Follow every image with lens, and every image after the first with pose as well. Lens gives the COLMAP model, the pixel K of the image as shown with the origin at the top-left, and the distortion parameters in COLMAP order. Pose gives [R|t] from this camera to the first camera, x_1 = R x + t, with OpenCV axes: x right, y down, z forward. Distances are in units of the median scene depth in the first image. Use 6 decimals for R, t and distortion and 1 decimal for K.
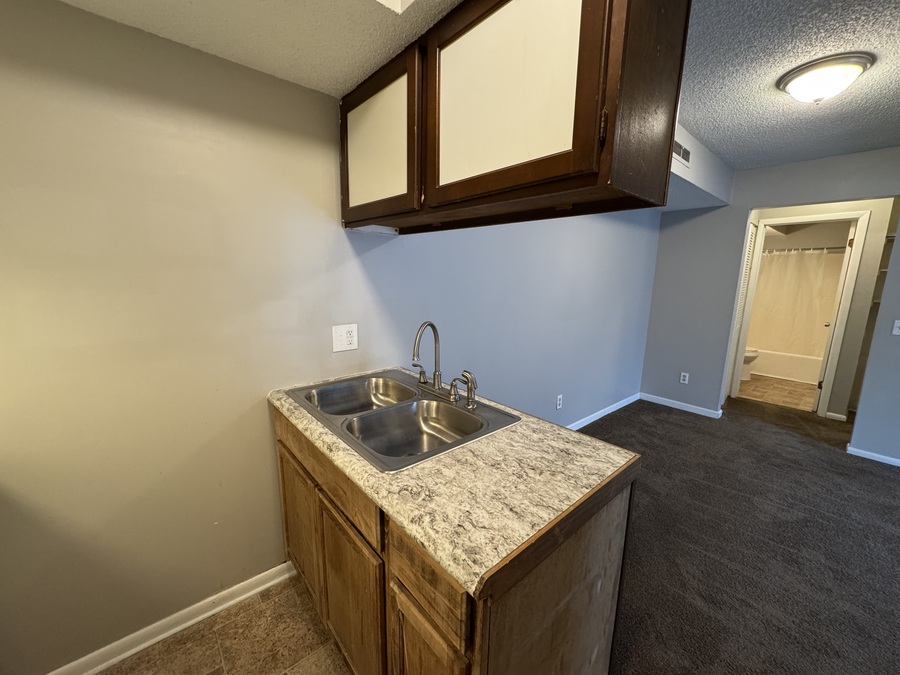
lens RADIAL K [[359.4, 0, 450.0], [0, 359.4, 337.5], [0, 0, 1]] dist [-0.000337, 0.000467]
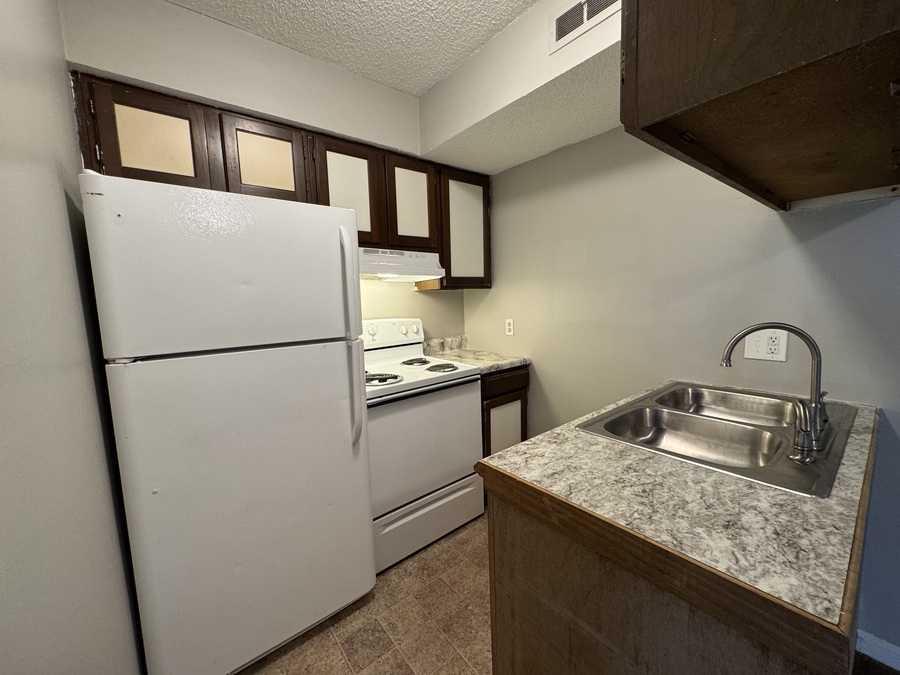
lens RADIAL K [[359.4, 0, 450.0], [0, 359.4, 337.5], [0, 0, 1]] dist [-0.000337, 0.000467]
pose [[-0.040421, 0.099691, -0.994197, 0.979857], [-0.134347, 0.985433, 0.104274, -0.003828], [0.990110, 0.137782, -0.026439, 0.512213]]
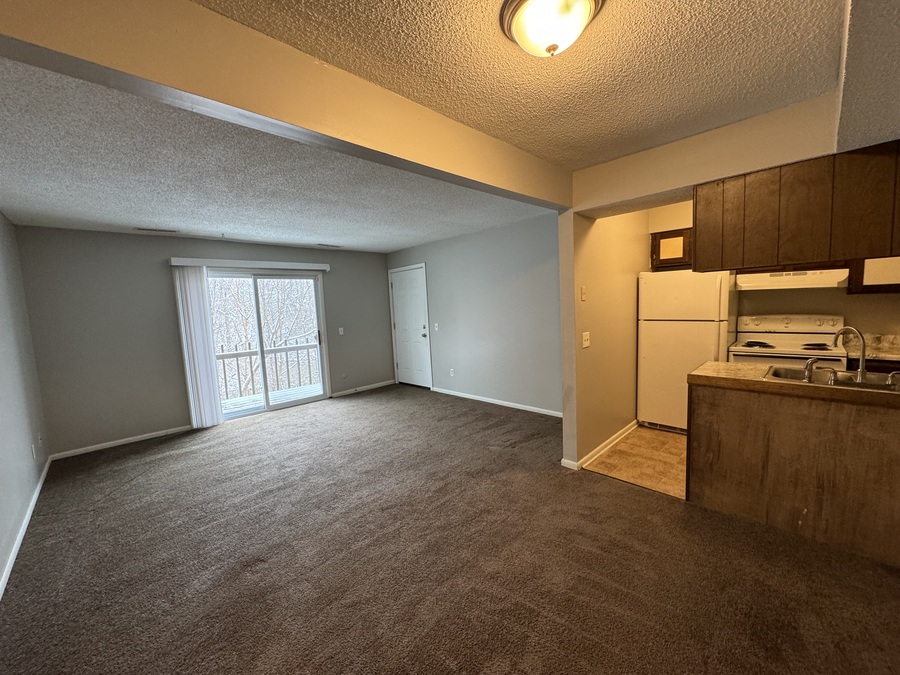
lens RADIAL K [[359.4, 0, 450.0], [0, 359.4, 337.5], [0, 0, 1]] dist [-0.000337, 0.000467]
pose [[-0.997939, 0.038933, -0.051002, 2.322578], [0.024190, 0.964504, 0.262956, -0.615311], [0.059429, 0.261181, -0.963459, 3.298829]]
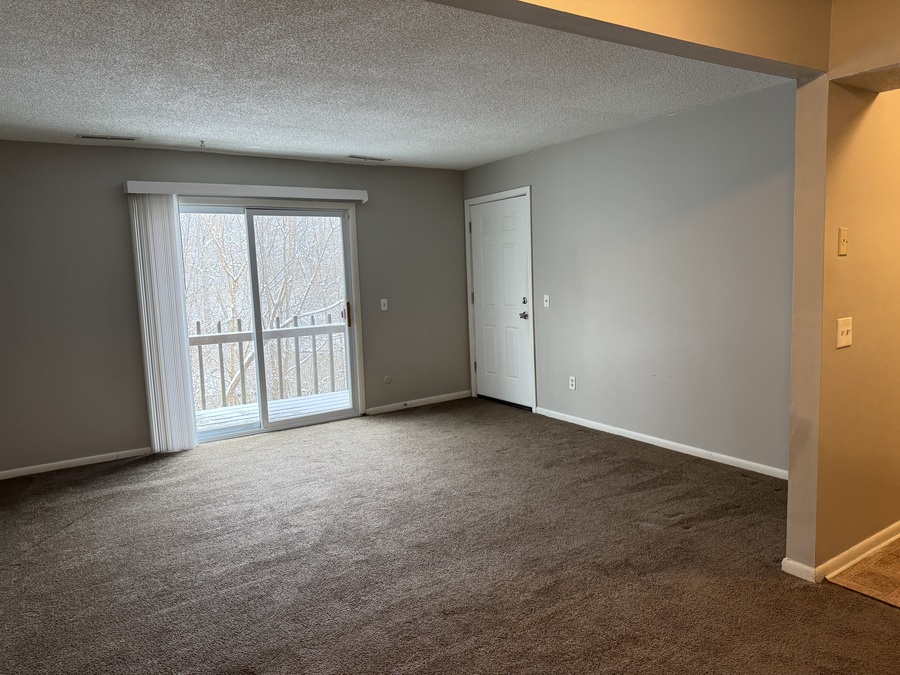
lens RADIAL K [[627.6, 0, 444.6], [0, 627.6, 339.8], [0, 0, 1]] dist [-0.002181, -0.003963]
pose [[-0.989280, 0.006046, 0.145909, 2.336799], [0.048287, 0.956485, 0.287757, -0.596782], [-0.137820, 0.291718, -0.946523, 3.241632]]
